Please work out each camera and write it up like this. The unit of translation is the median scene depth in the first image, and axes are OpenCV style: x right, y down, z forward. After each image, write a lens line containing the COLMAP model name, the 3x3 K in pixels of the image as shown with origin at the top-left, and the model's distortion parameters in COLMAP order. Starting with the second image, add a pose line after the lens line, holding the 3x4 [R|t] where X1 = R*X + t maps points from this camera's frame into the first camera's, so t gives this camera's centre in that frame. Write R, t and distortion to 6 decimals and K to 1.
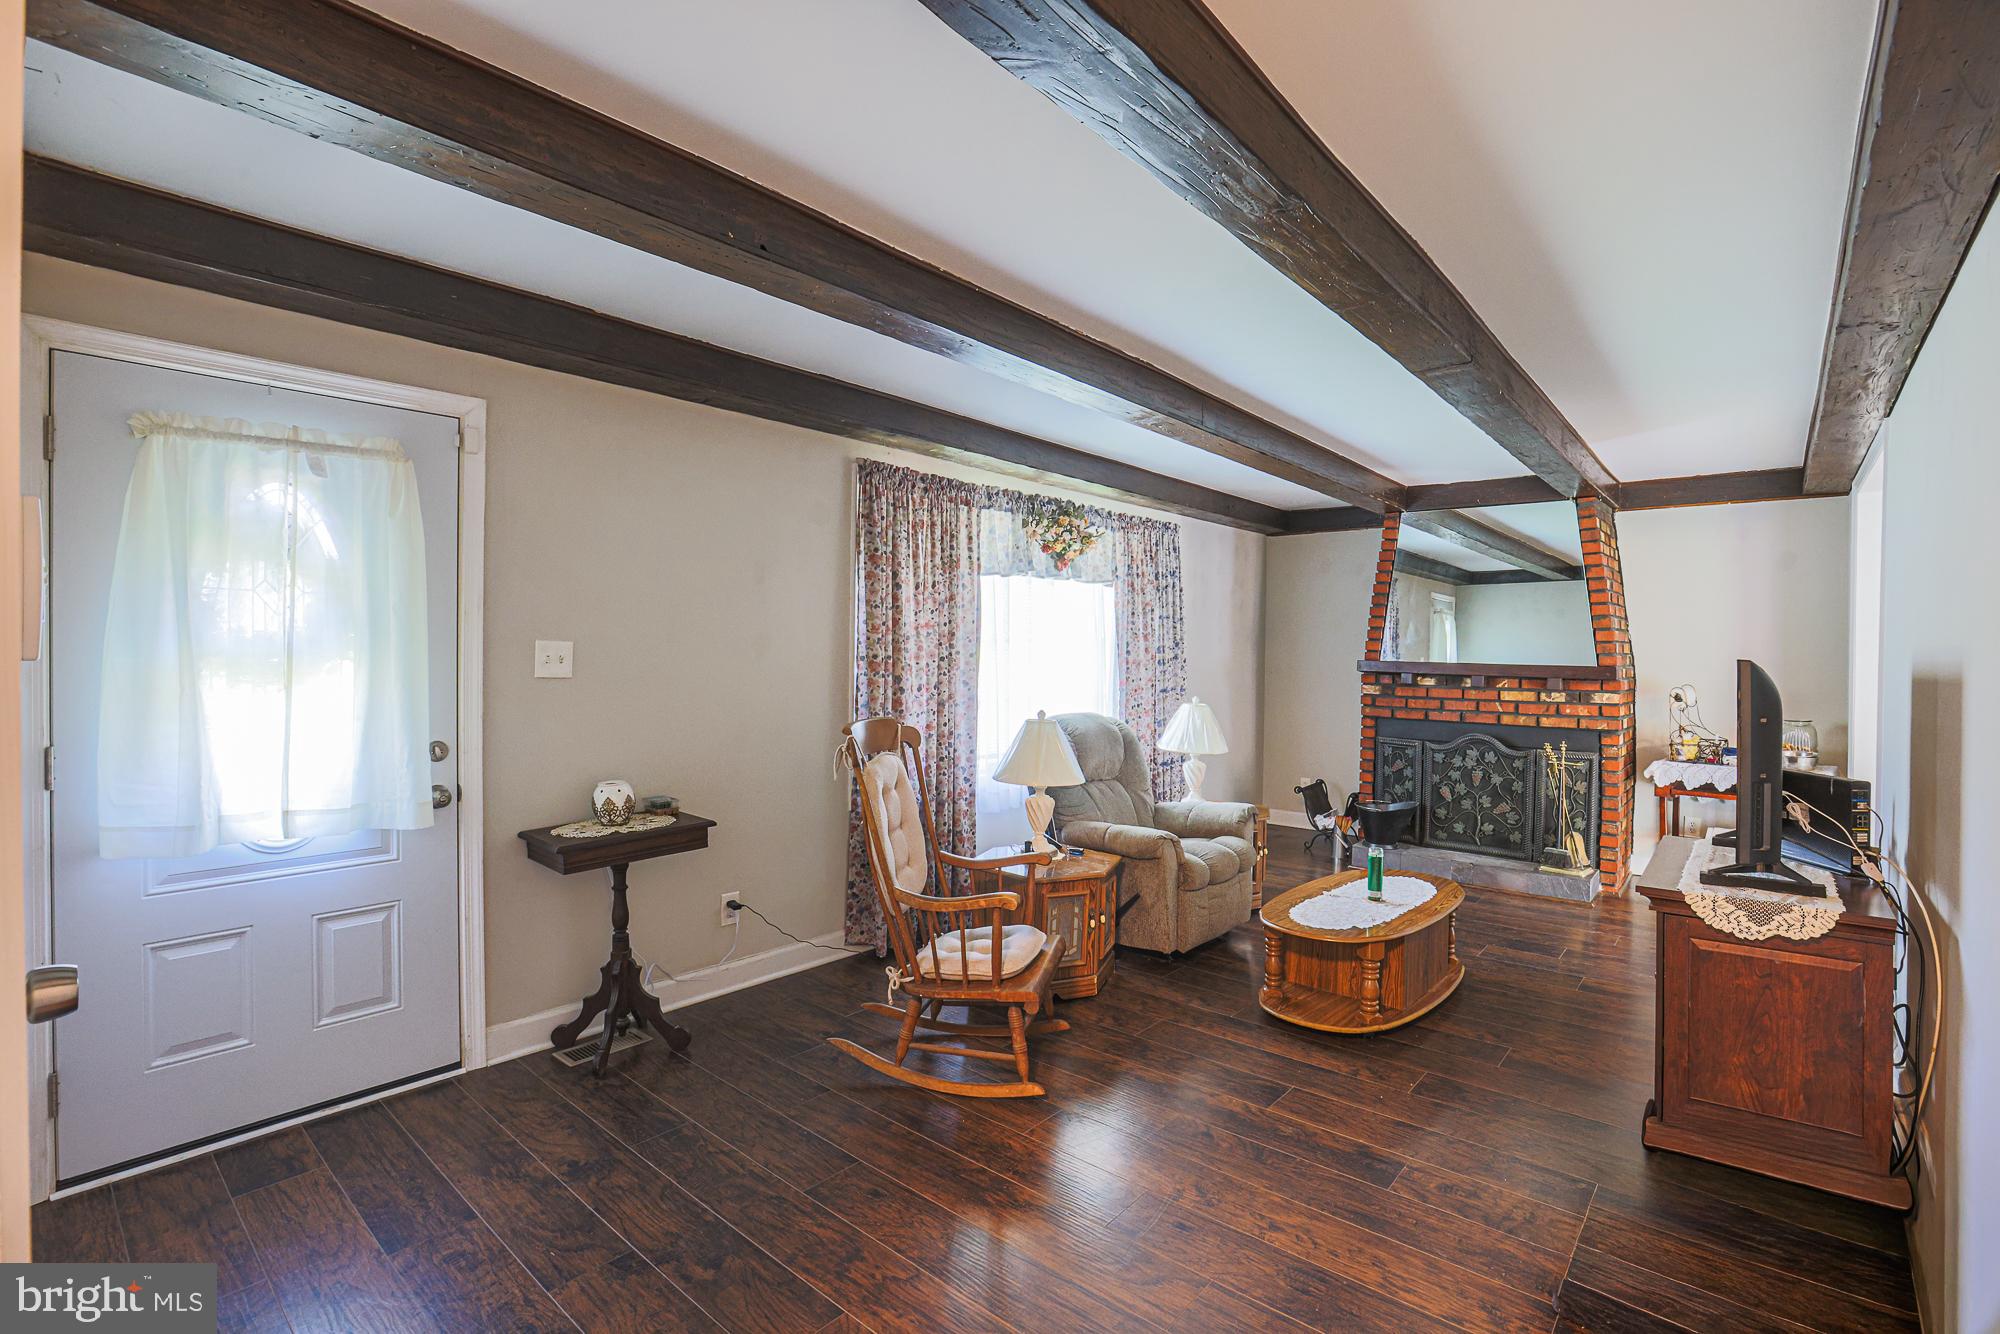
lens RADIAL K [[926.9, 0, 995.3], [0, 926.9, 656.2], [0, 0, 1]] dist [-0.044656, 0.013805]
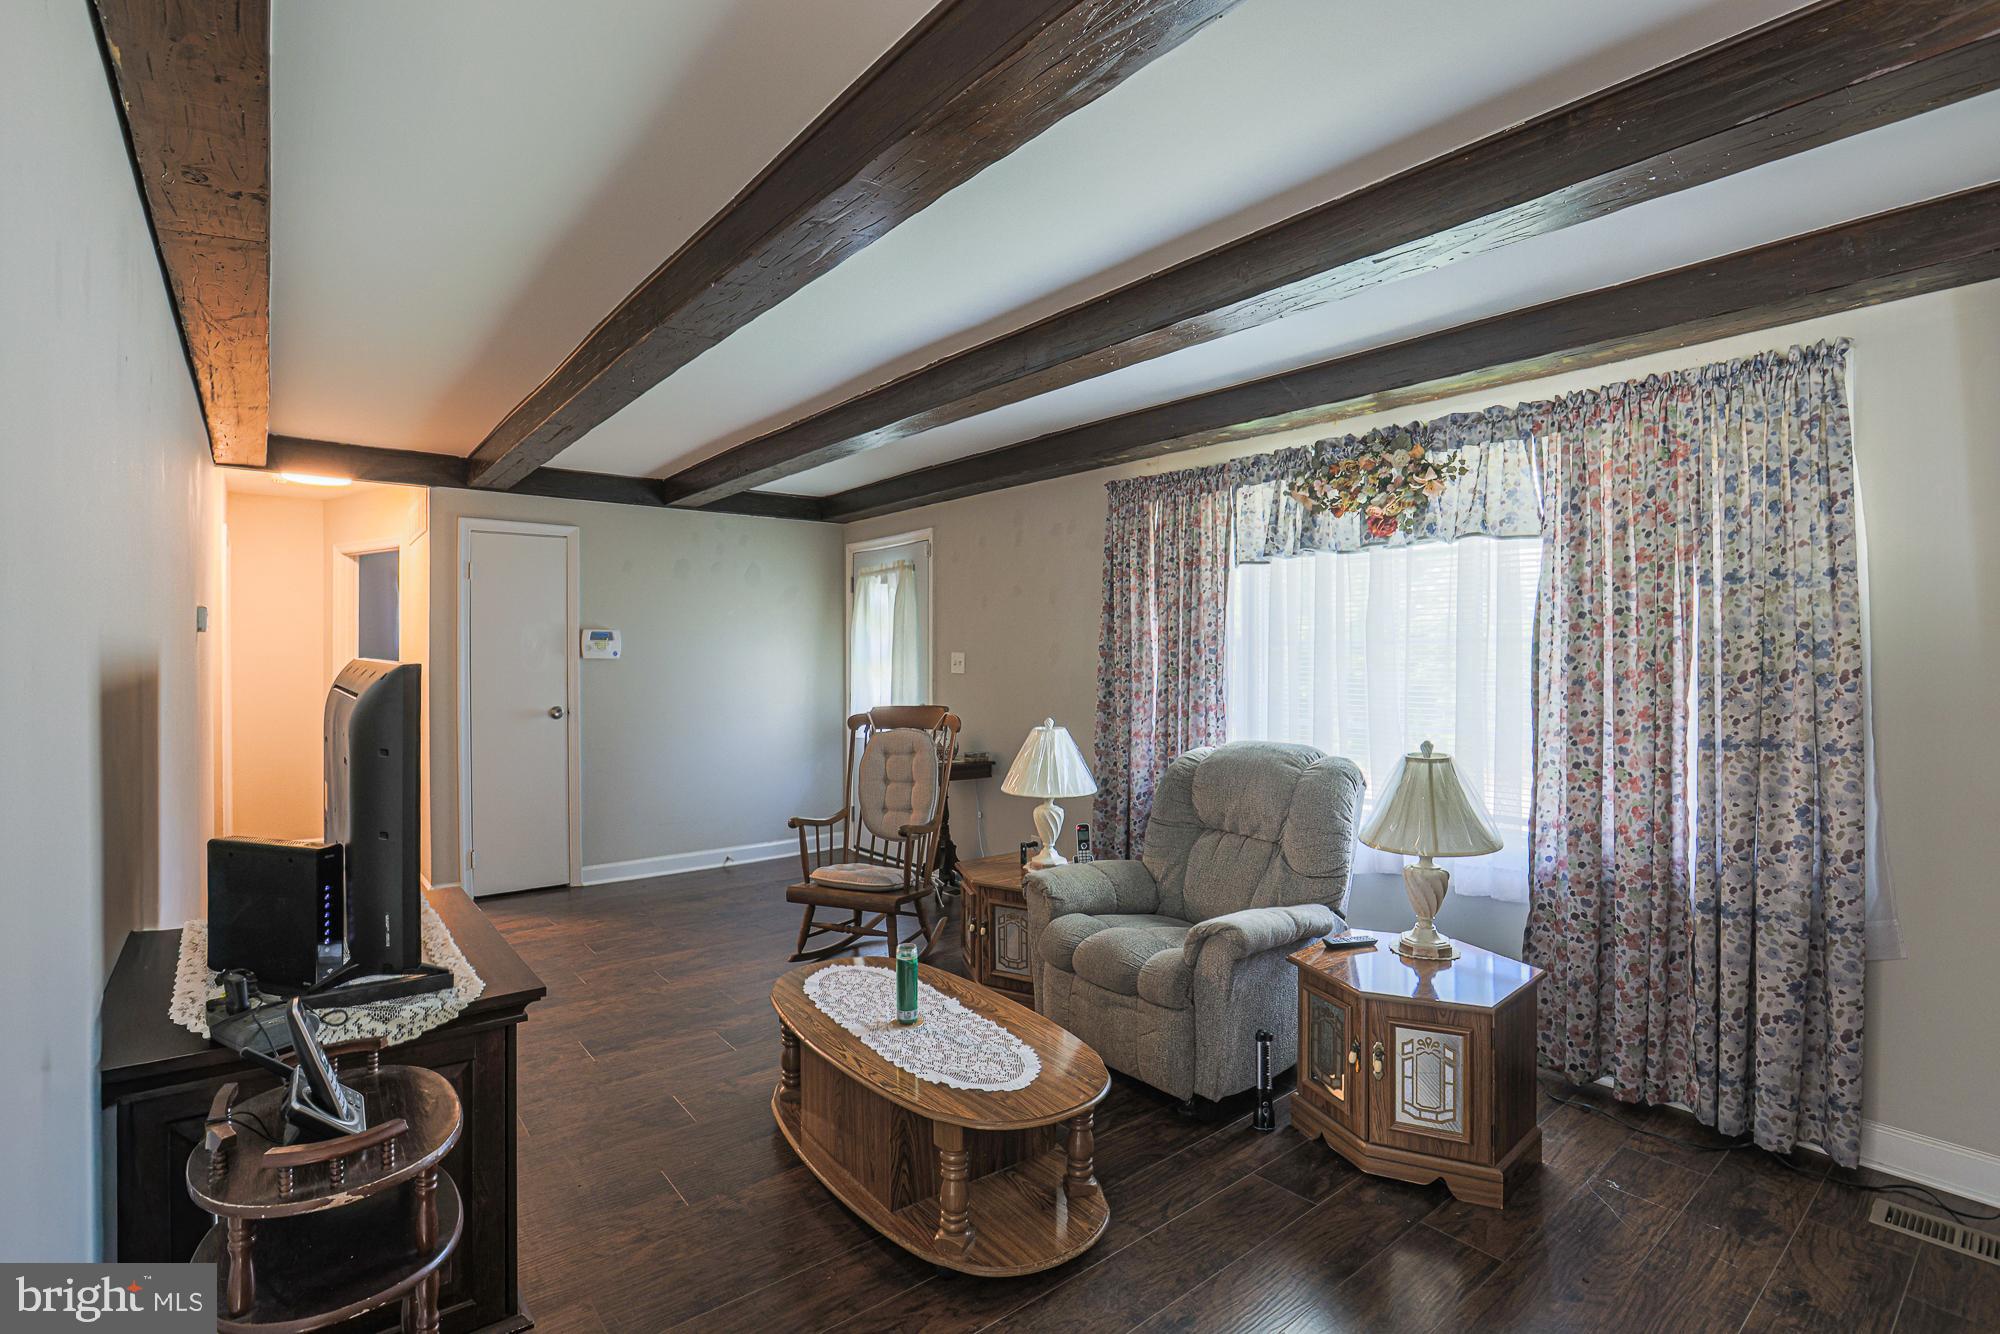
lens RADIAL K [[926.9, 0, 997.4], [0, 926.9, 665.3], [0, 0, 1]] dist [-0.044656, 0.013805]
pose [[-0.178278, -0.000759, -0.983980, 0.663593], [-0.015879, 0.999872, 0.002105, 0.001727], [0.983852, 0.016000, -0.178267, 0.737173]]
